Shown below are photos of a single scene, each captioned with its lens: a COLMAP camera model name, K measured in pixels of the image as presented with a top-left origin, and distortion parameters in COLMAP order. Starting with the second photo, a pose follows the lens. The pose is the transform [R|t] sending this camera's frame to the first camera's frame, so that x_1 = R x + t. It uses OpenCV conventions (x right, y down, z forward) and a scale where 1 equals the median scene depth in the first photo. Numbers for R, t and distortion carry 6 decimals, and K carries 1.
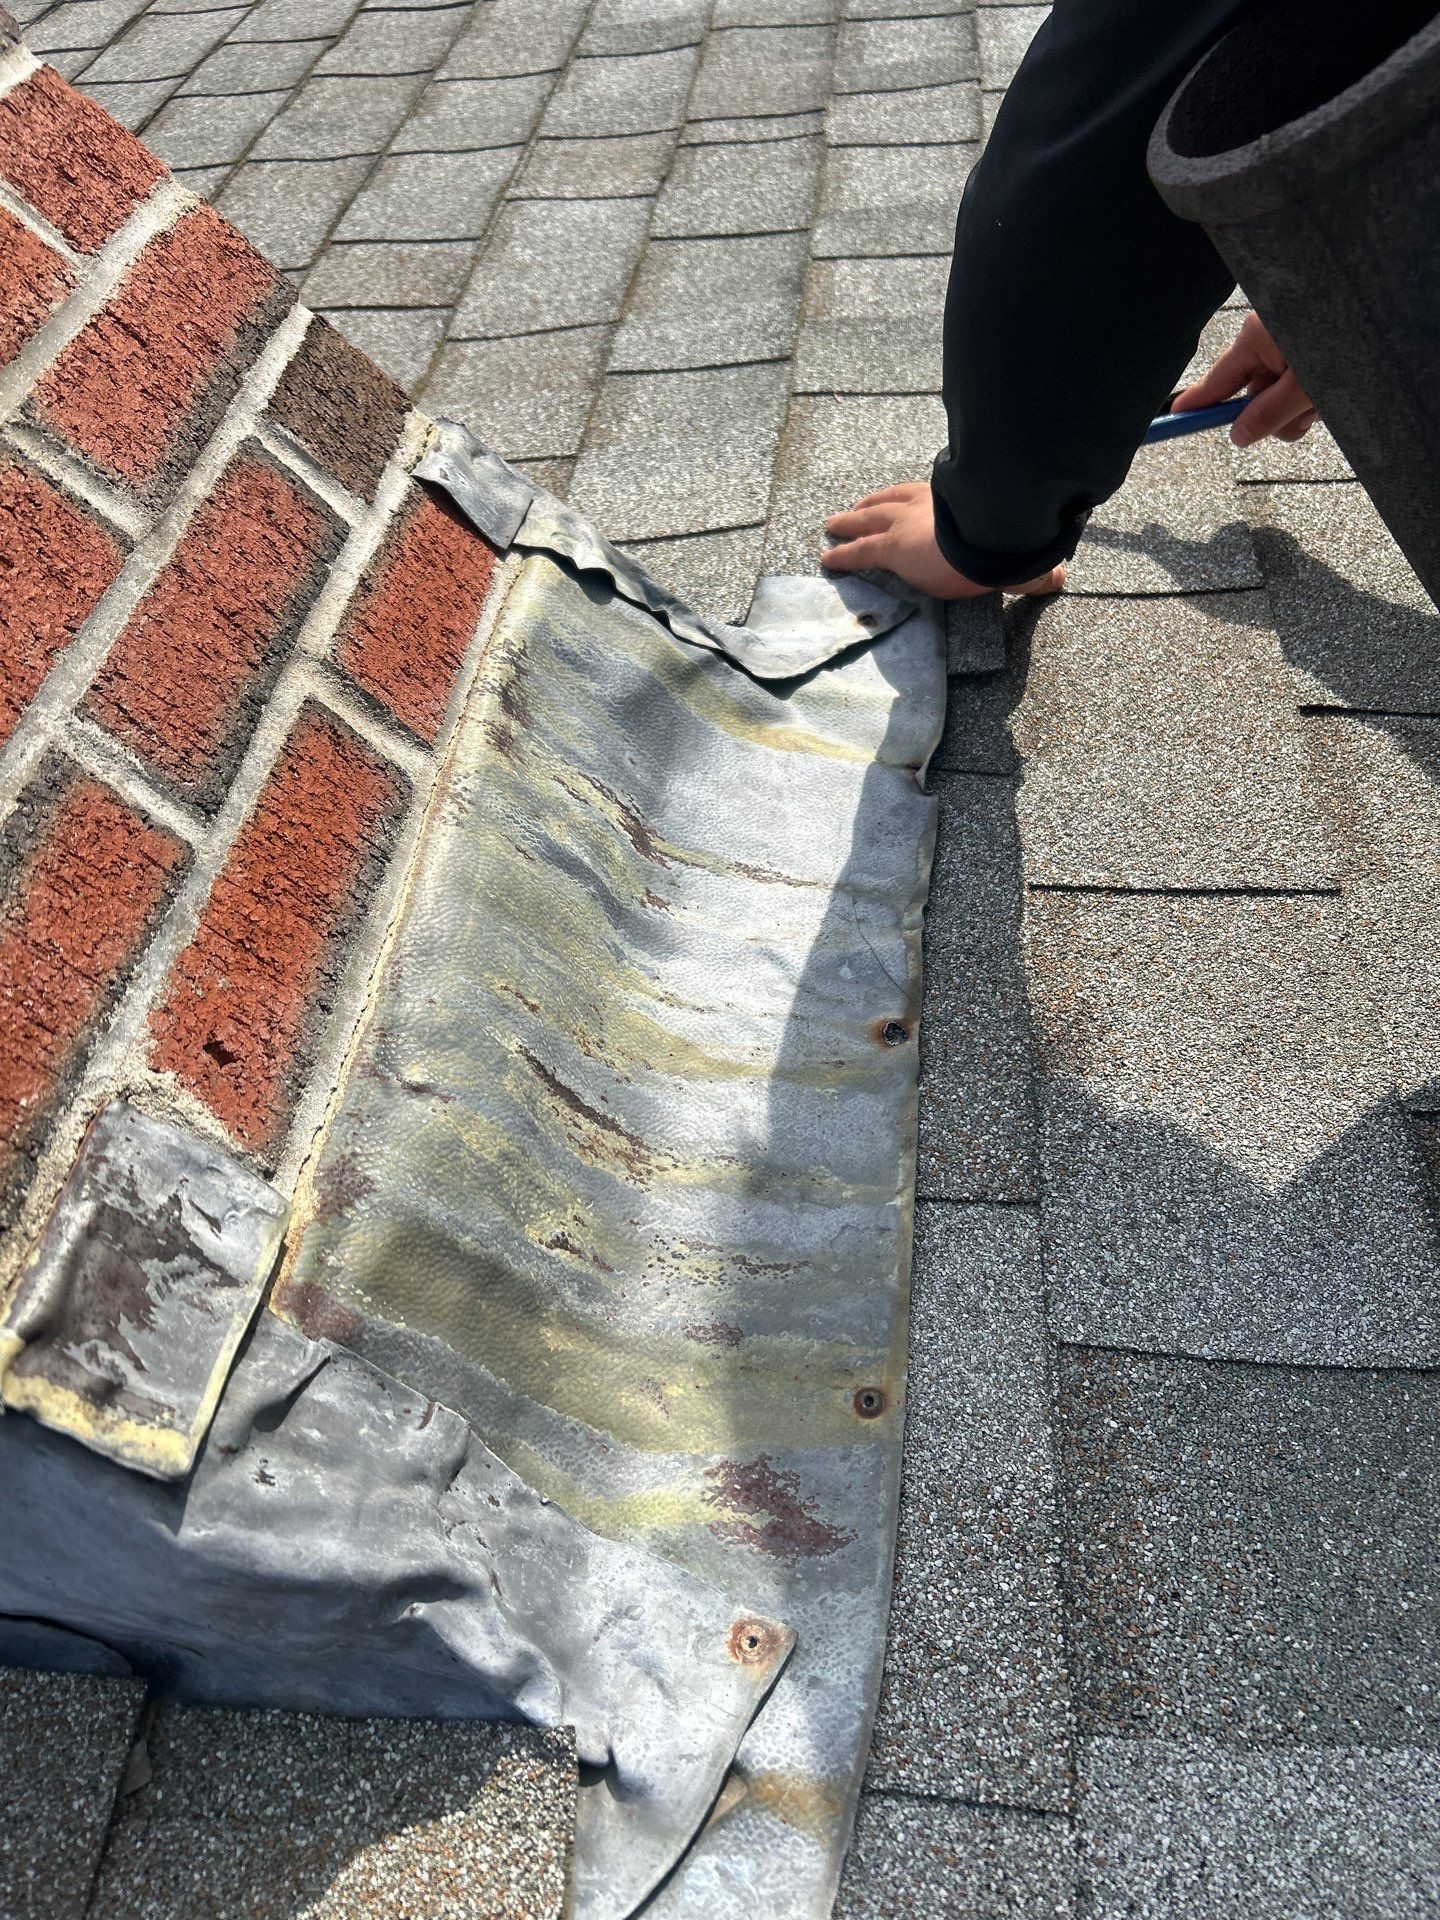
lens RADIAL K [[1458.7, 0, 732.3], [0, 1458.7, 970.8], [0, 0, 1]] dist [0.034497, -0.043299]
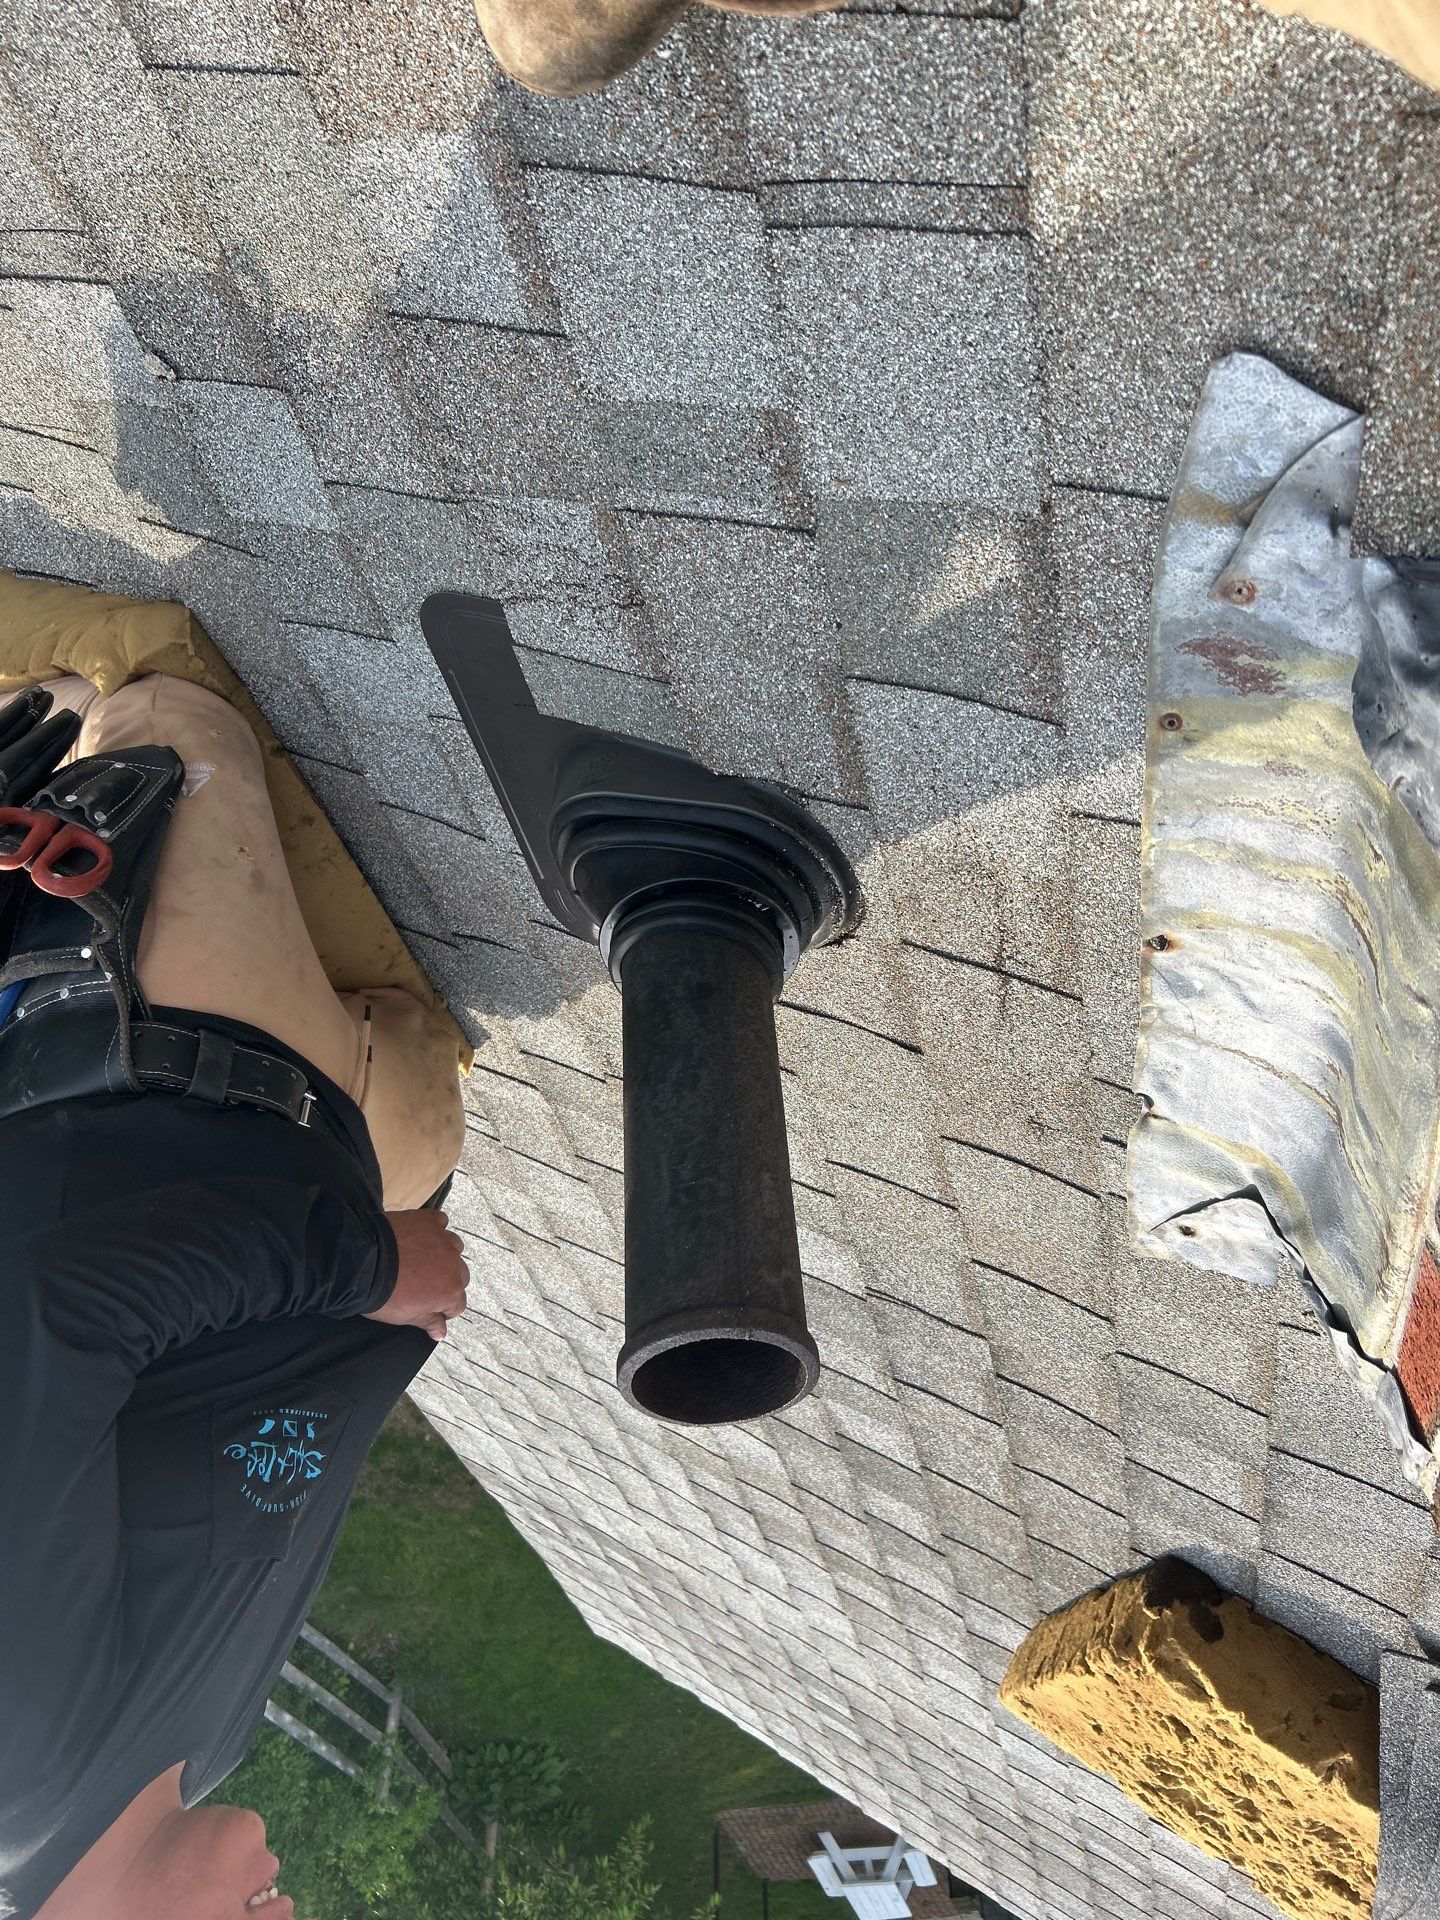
lens RADIAL K [[1444.3, 0, 717.0], [0, 1444.3, 959.2], [0, 0, 1]] dist [0.045712, -0.048408]
pose [[-0.745697, -0.260293, 0.613338, -0.583124], [0.182244, -0.965111, -0.188010, 0.271341], [0.640877, -0.028421, 0.767117, -0.477384]]
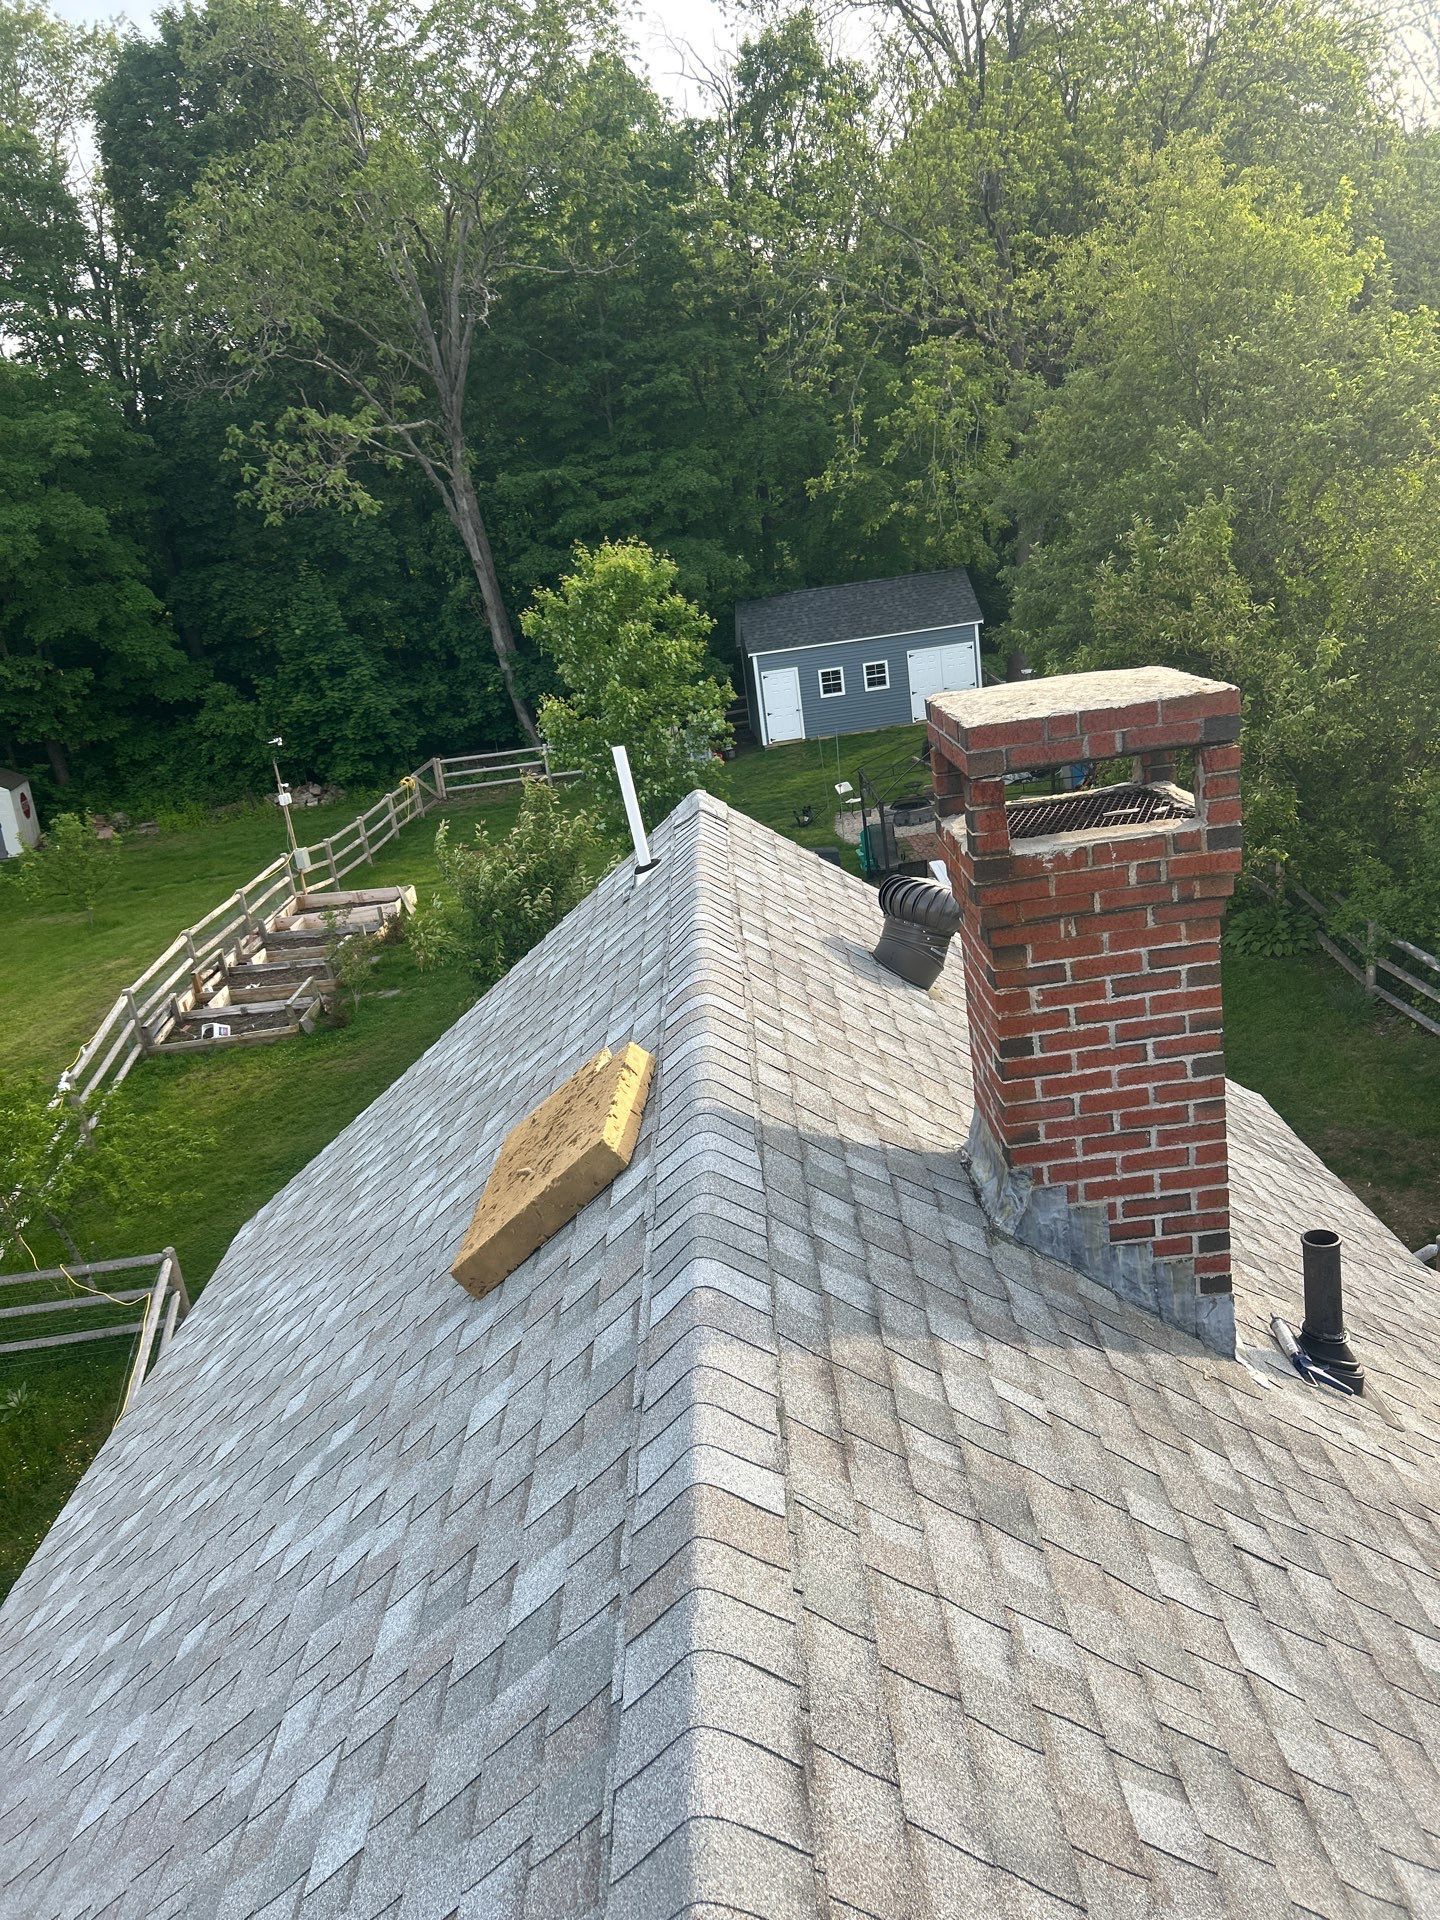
lens RADIAL K [[1444.3, 0, 690.4], [0, 1444.3, 933.8], [0, 0, 1]] dist [0.045712, -0.048408]
pose [[0.835164, 0.495946, 0.237778, -6.178282], [-0.307724, 0.779671, -0.545362, 4.236462], [-0.455859, 0.382297, 0.803767, -5.508136]]
